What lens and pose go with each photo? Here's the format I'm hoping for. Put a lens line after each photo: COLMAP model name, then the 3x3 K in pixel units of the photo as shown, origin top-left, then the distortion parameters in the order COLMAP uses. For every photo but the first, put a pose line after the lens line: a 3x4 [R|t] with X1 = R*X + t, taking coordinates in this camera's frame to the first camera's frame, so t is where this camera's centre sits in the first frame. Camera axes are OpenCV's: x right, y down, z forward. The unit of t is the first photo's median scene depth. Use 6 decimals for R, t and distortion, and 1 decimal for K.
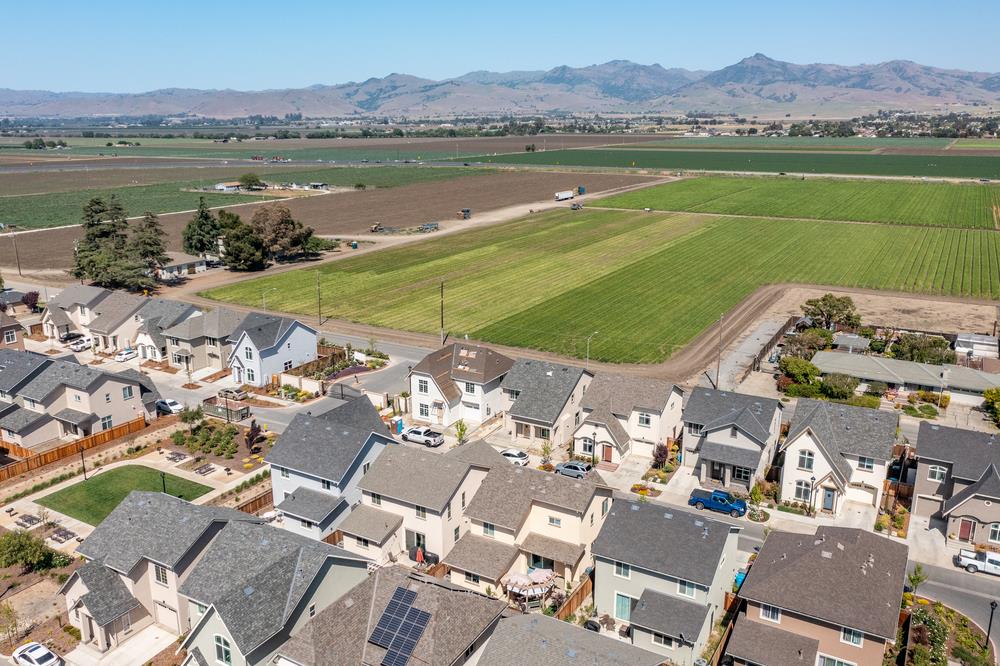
lens RADIAL K [[803.4, 0, 500.0], [0, 803.4, 333.0], [0, 0, 1]] dist [-0.002580, 0.016762]
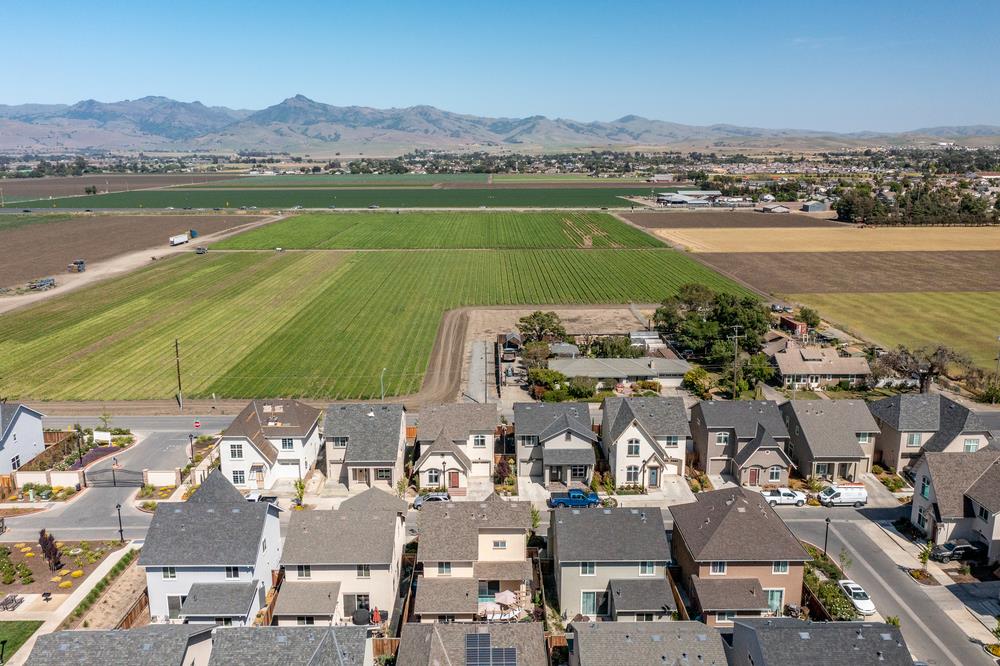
lens RADIAL K [[803.4, 0, 500.0], [0, 803.4, 333.0], [0, 0, 1]] dist [-0.002580, 0.016762]
pose [[0.859838, -0.111771, 0.498182, -0.218098], [0.134152, 0.990918, -0.009219, -0.014399], [-0.492627, 0.074759, 0.867023, 0.039024]]
